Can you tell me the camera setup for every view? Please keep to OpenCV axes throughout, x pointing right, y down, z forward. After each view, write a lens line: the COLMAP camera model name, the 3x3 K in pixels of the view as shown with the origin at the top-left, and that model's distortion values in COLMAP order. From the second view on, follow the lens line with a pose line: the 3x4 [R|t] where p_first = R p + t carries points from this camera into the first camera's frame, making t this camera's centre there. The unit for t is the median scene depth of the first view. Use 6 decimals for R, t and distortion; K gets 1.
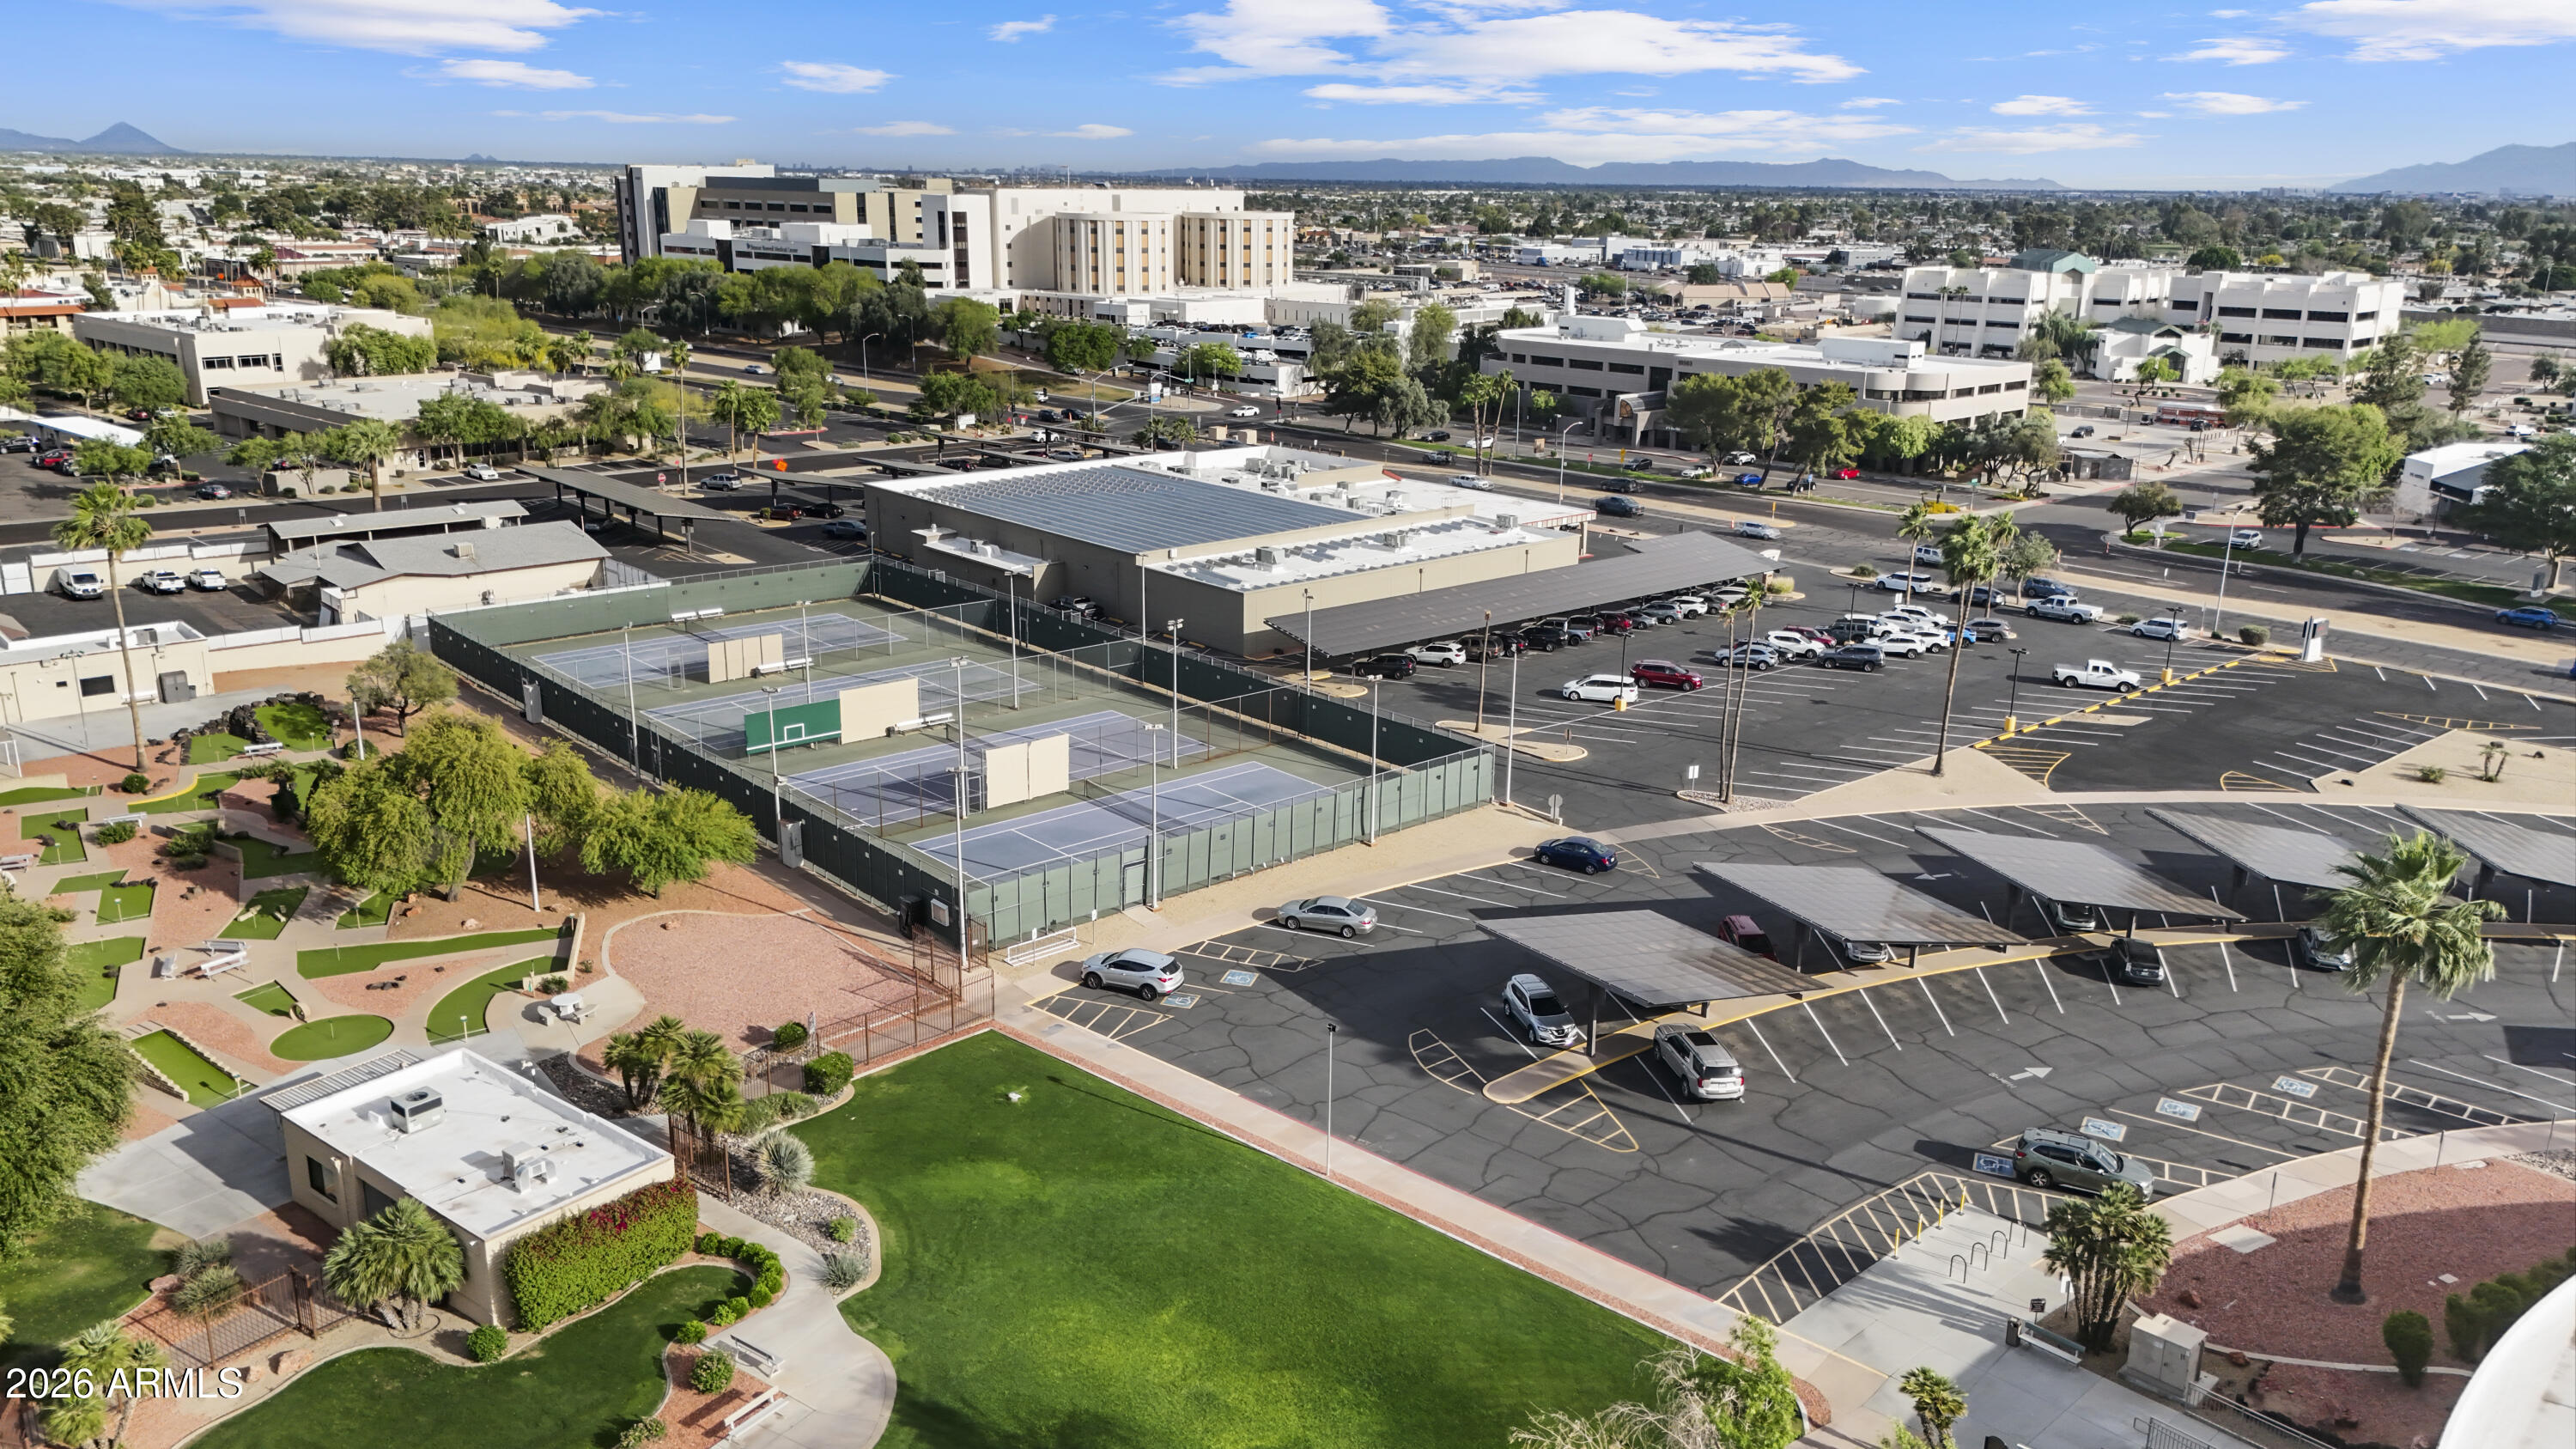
lens RADIAL K [[1885.1, 0, 1288.0], [0, 1885.1, 724.5], [0, 0, 1]] dist [0.099756, -0.127130]
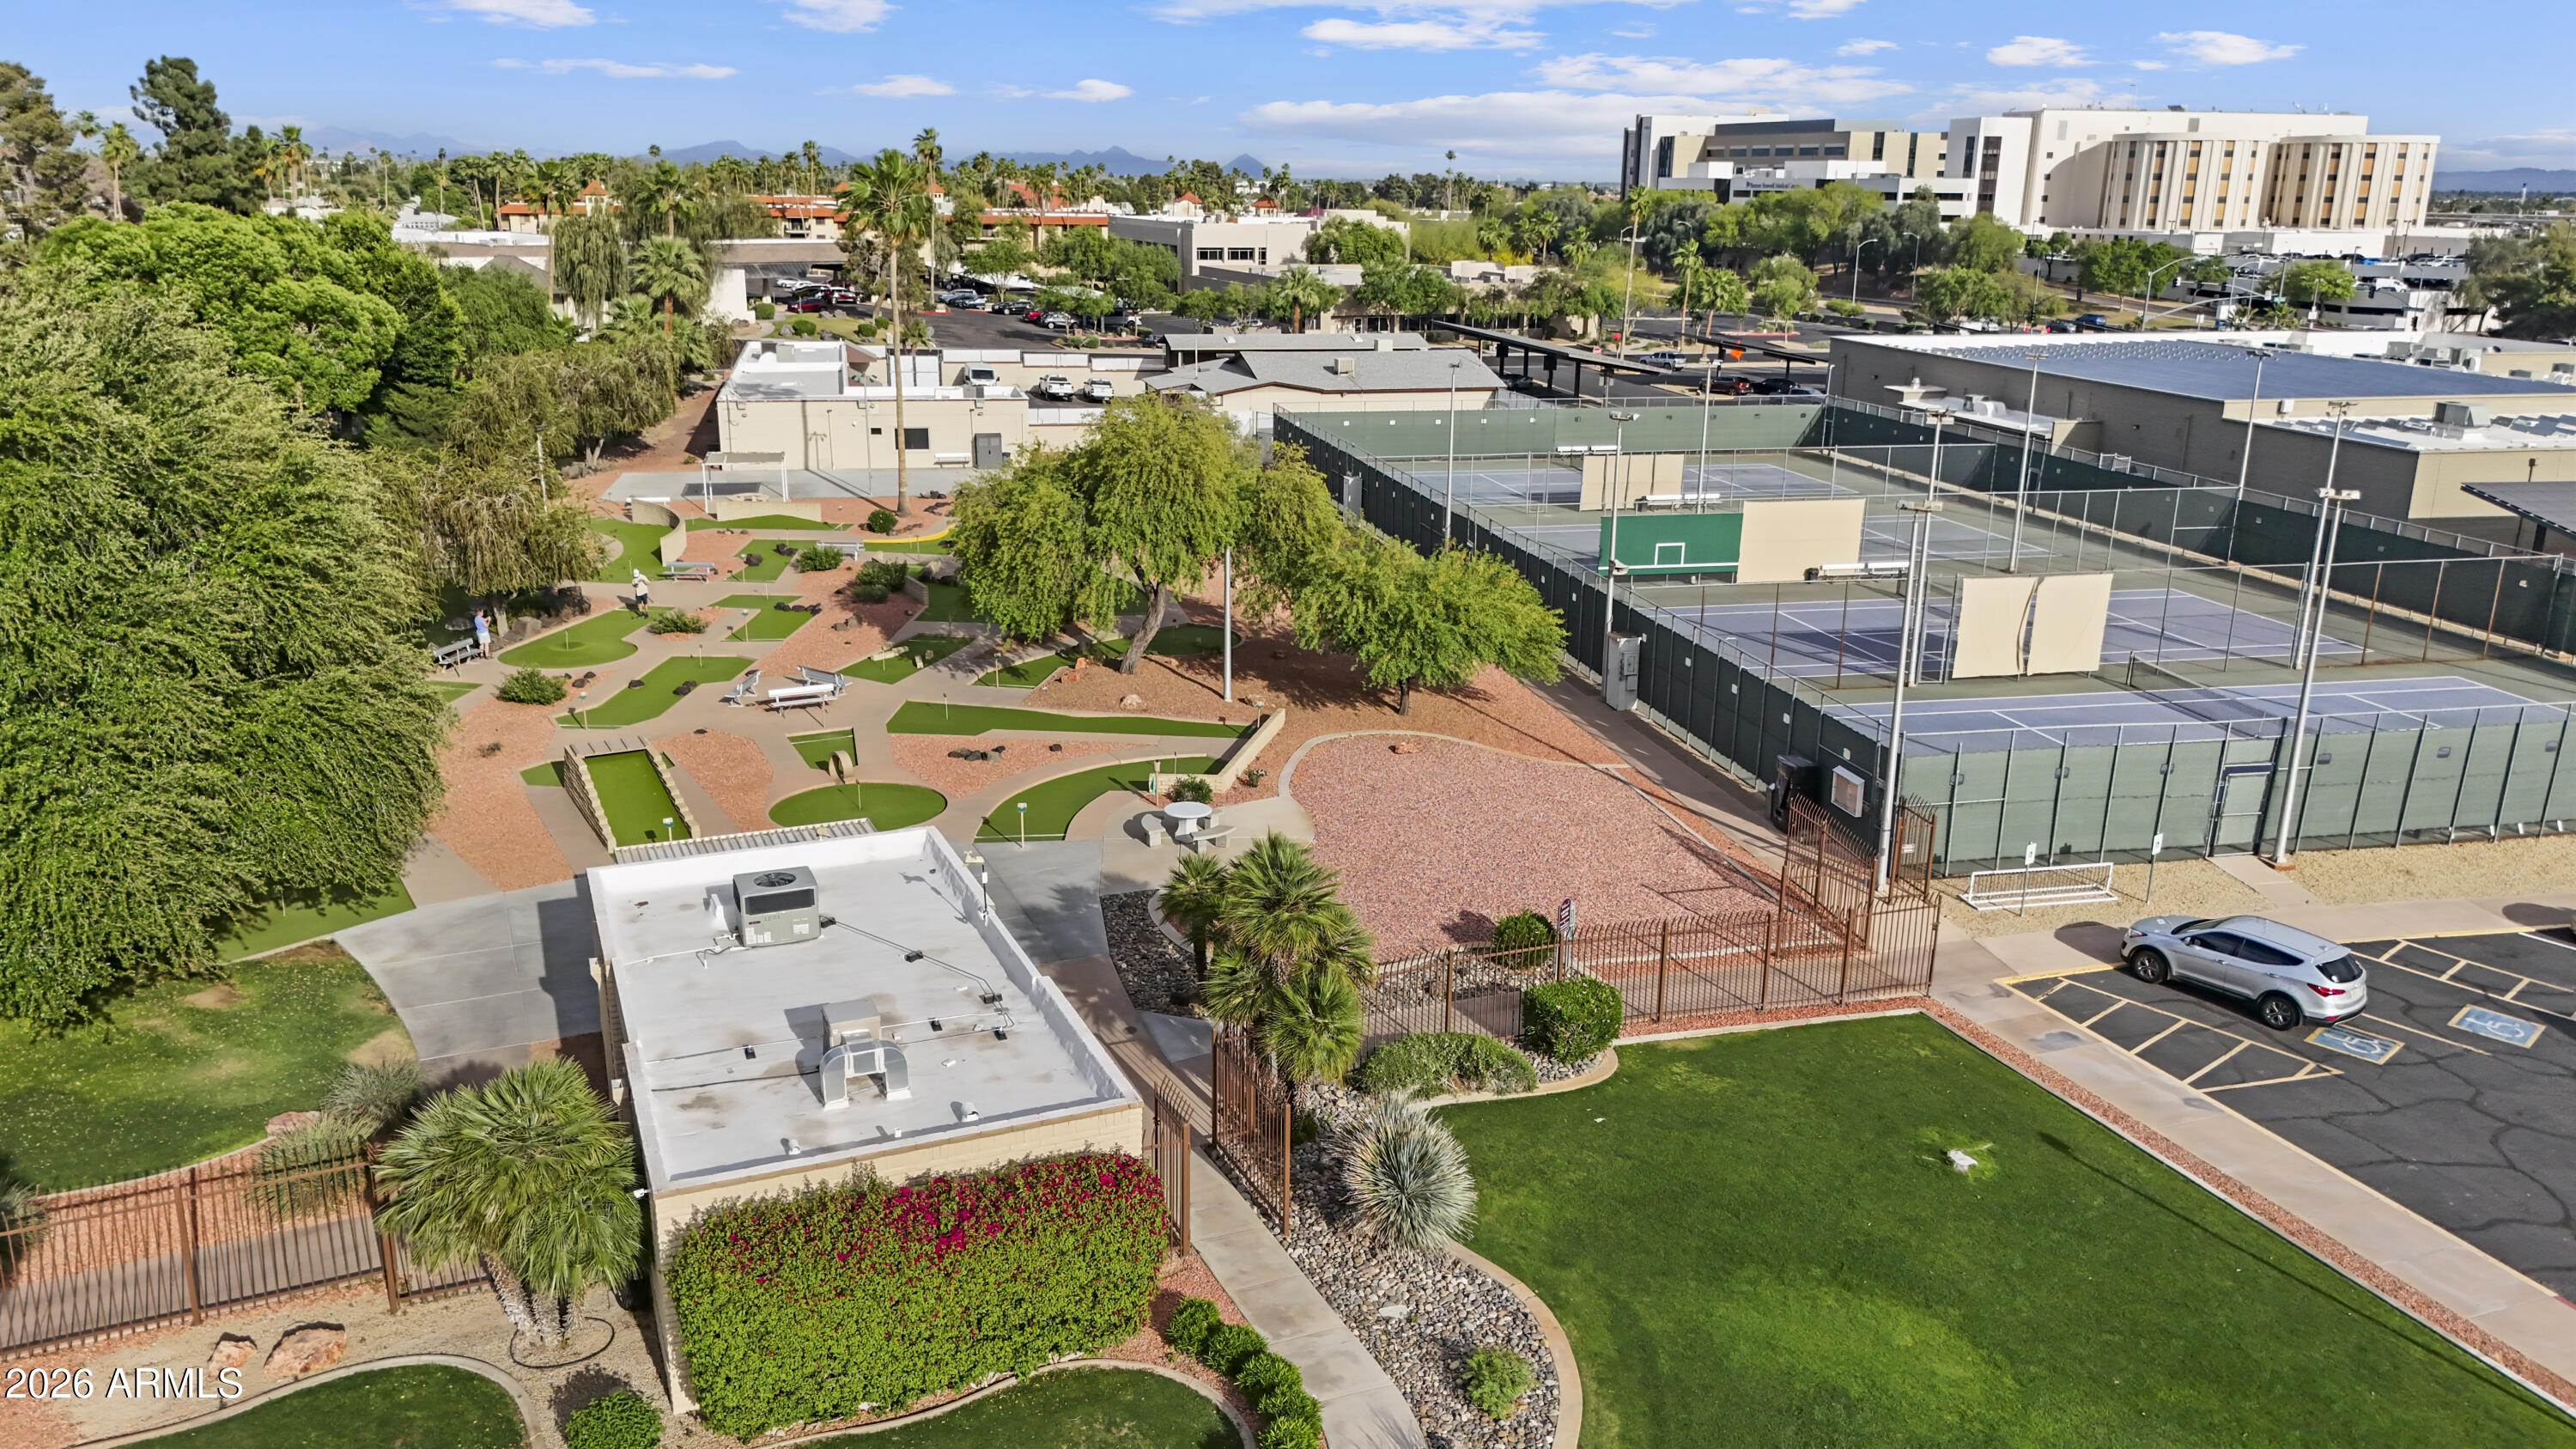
lens RADIAL K [[1892.4, 0, 1288.0], [0, 1892.4, 724.5], [0, 0, 1]] dist [0.069811, -0.070742]
pose [[0.876435, 0.130429, -0.463519, -0.060033], [-0.134681, 0.990596, 0.024083, 0.071847], [0.462301, 0.041320, 0.885760, 0.357803]]
